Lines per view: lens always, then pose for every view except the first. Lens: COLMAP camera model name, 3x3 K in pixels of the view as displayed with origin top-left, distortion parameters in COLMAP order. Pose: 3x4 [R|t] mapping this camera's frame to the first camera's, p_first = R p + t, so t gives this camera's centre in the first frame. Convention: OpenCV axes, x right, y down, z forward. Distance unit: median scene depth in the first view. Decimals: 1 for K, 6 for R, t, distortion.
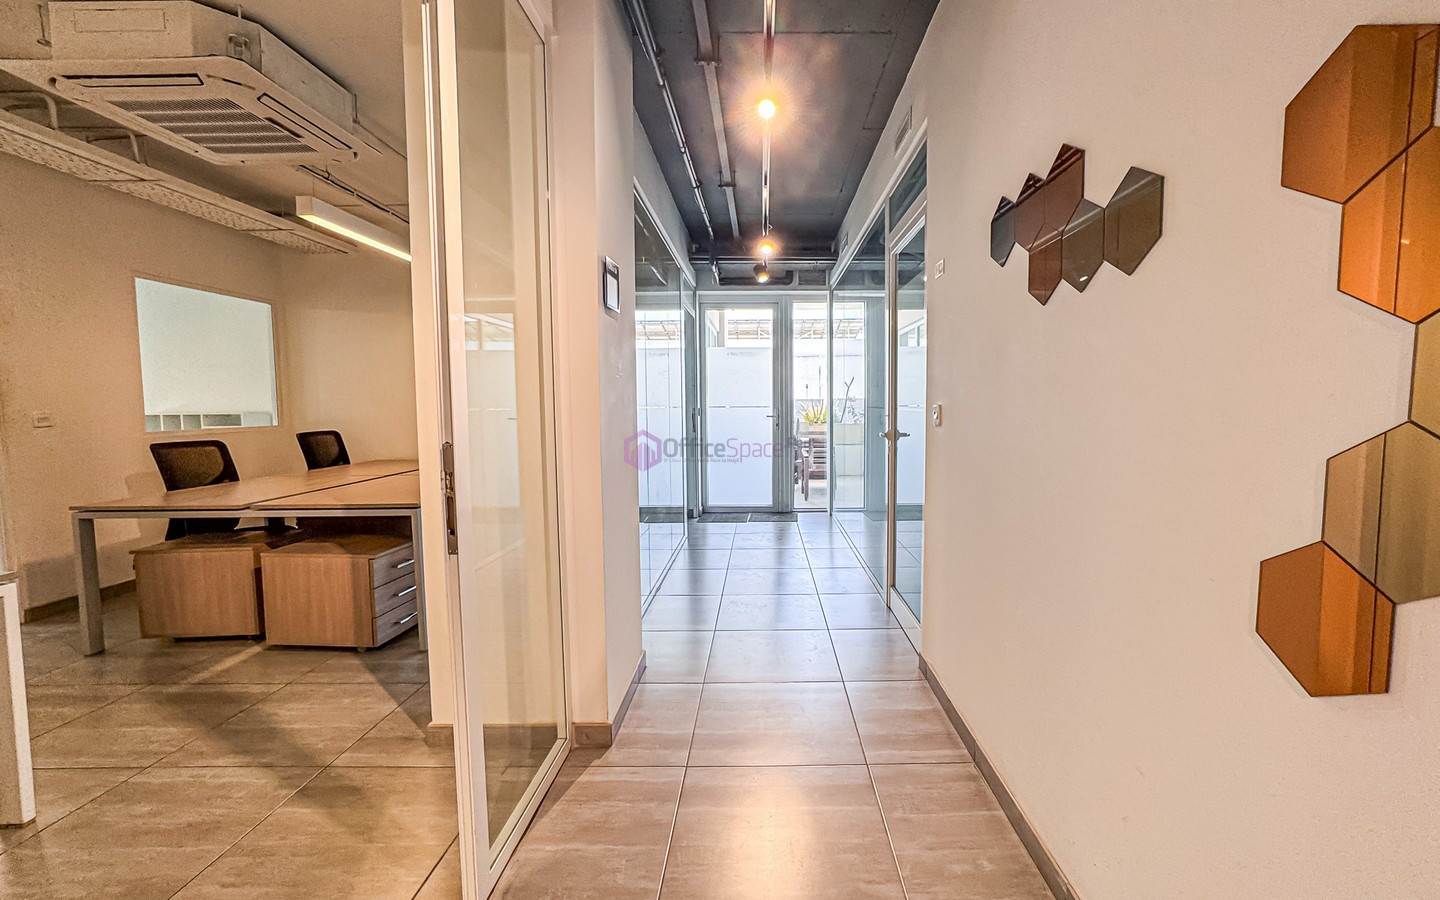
lens RADIAL K [[582.2, 0, 726.6], [0, 582.2, 449.8], [0, 0, 1]] dist [-0.022778, 0.000145]
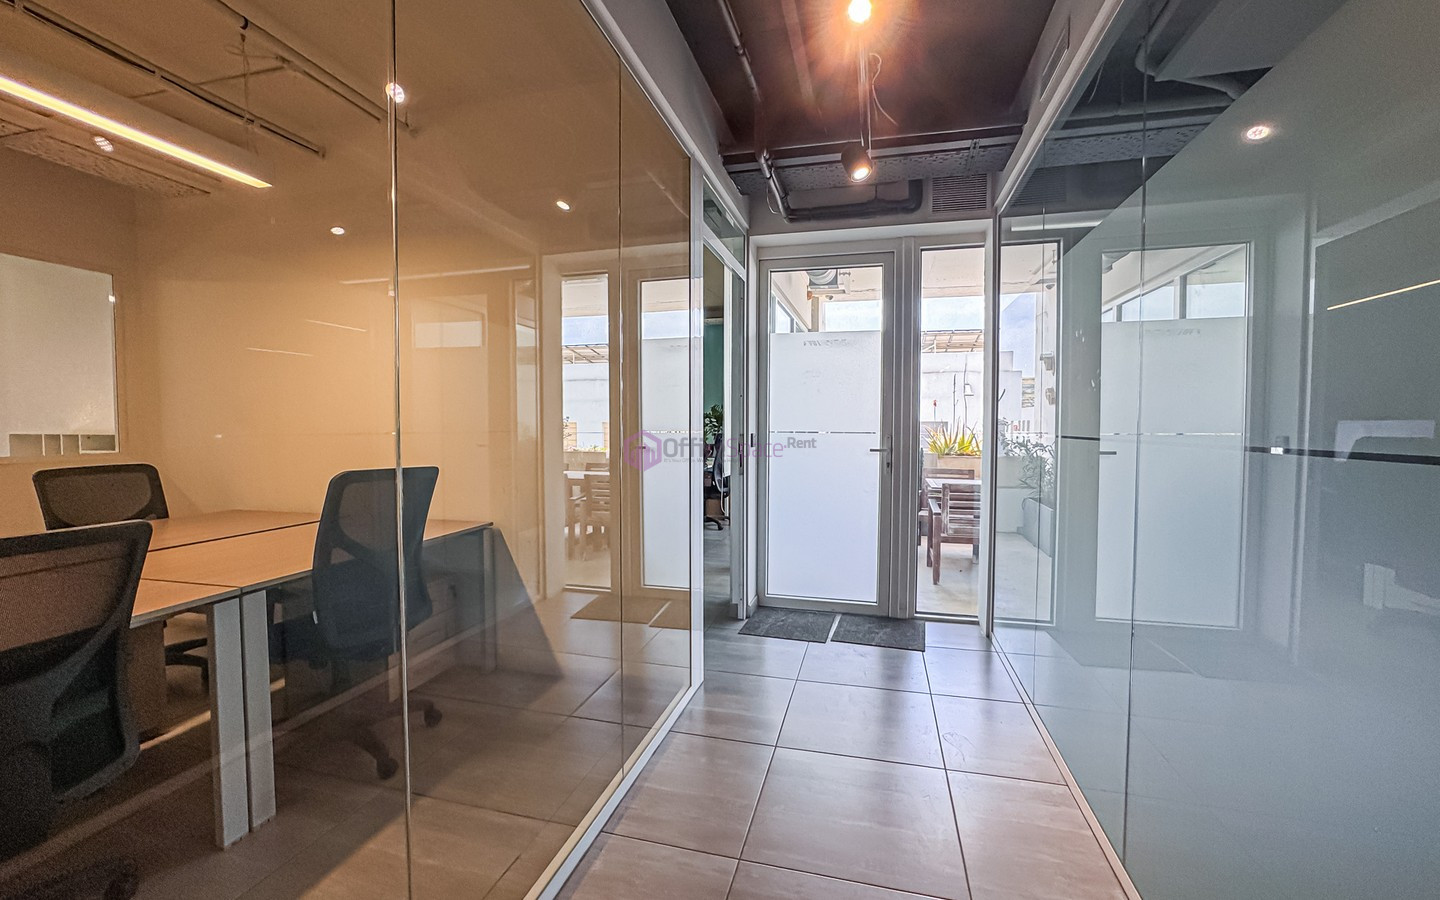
lens RADIAL K [[574.3, 0, 714.1], [0, 574.3, 450.8], [0, 0, 1]] dist [-0.000988, 0.000009]
pose [[0.976181, 0.018698, -0.216152, 0.042899], [-0.024577, 0.999397, -0.024544, -0.040138], [0.215563, 0.029272, 0.976051, 0.425044]]
